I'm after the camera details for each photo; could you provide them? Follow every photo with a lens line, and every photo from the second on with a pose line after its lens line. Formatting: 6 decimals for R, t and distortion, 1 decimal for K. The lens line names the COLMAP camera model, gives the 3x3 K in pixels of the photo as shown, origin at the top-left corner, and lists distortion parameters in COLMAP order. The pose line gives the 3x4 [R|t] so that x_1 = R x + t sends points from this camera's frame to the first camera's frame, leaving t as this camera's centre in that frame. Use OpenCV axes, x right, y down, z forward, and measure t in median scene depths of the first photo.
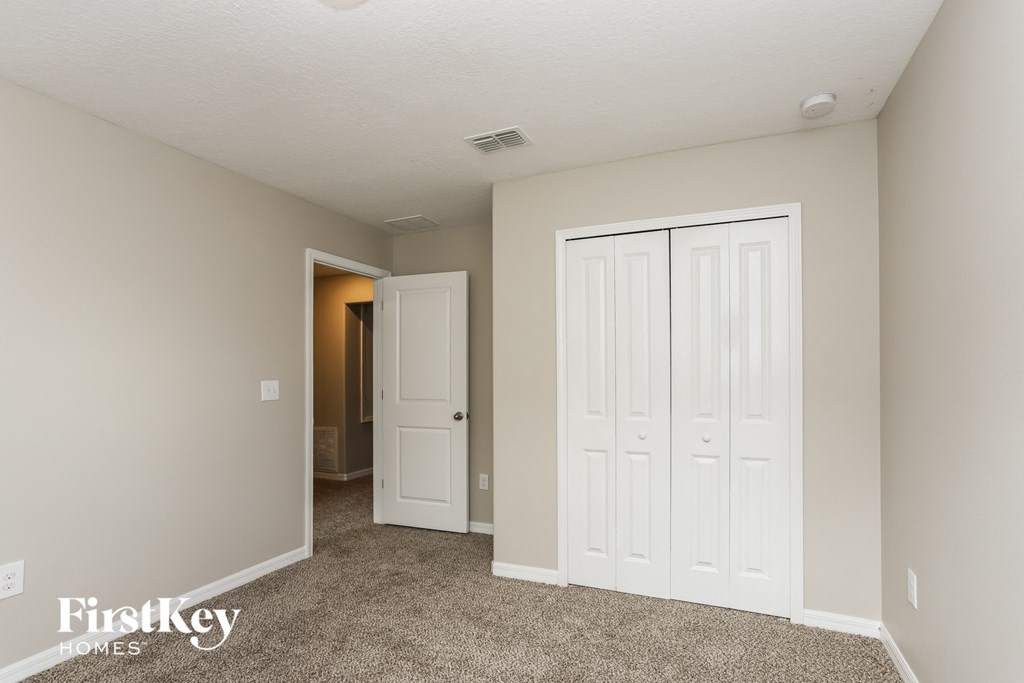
lens RADIAL K [[509.2, 0, 516.1], [0, 509.2, 370.2], [0, 0, 1]] dist [-0.001507, -0.000149]
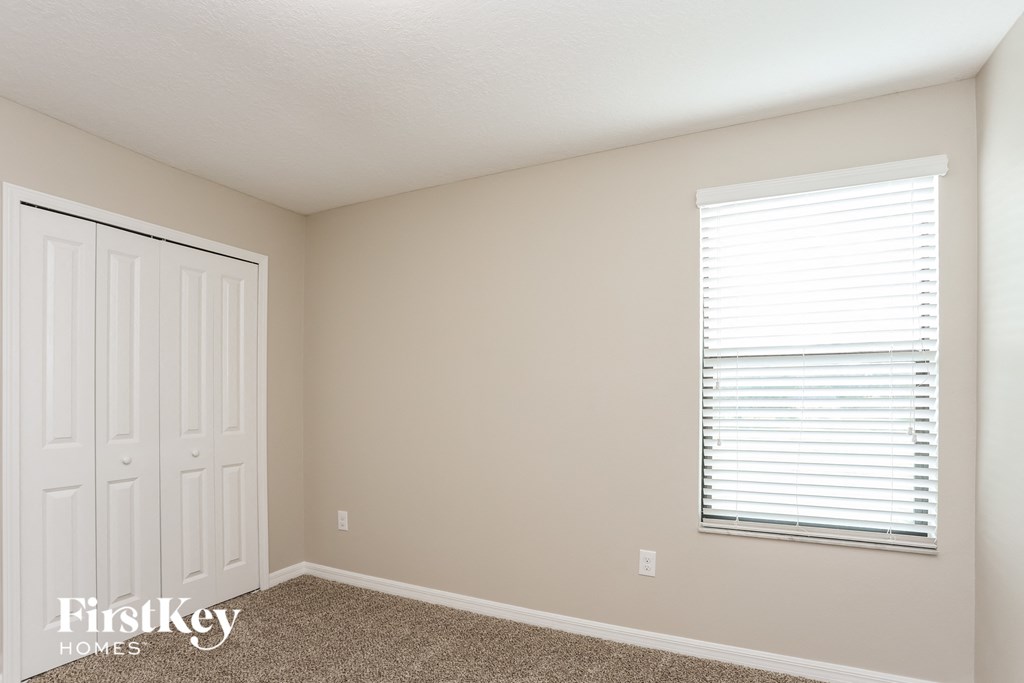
lens RADIAL K [[529.7, 0, 512.1], [0, 529.7, 389.4], [0, 0, 1]] dist [0.031043, 0.000193]
pose [[0.057222, 0.002346, 0.998359, -0.697165], [-0.006018, 0.999980, -0.002005, 0.001479], [-0.998343, -0.005893, 0.057235, 0.293944]]
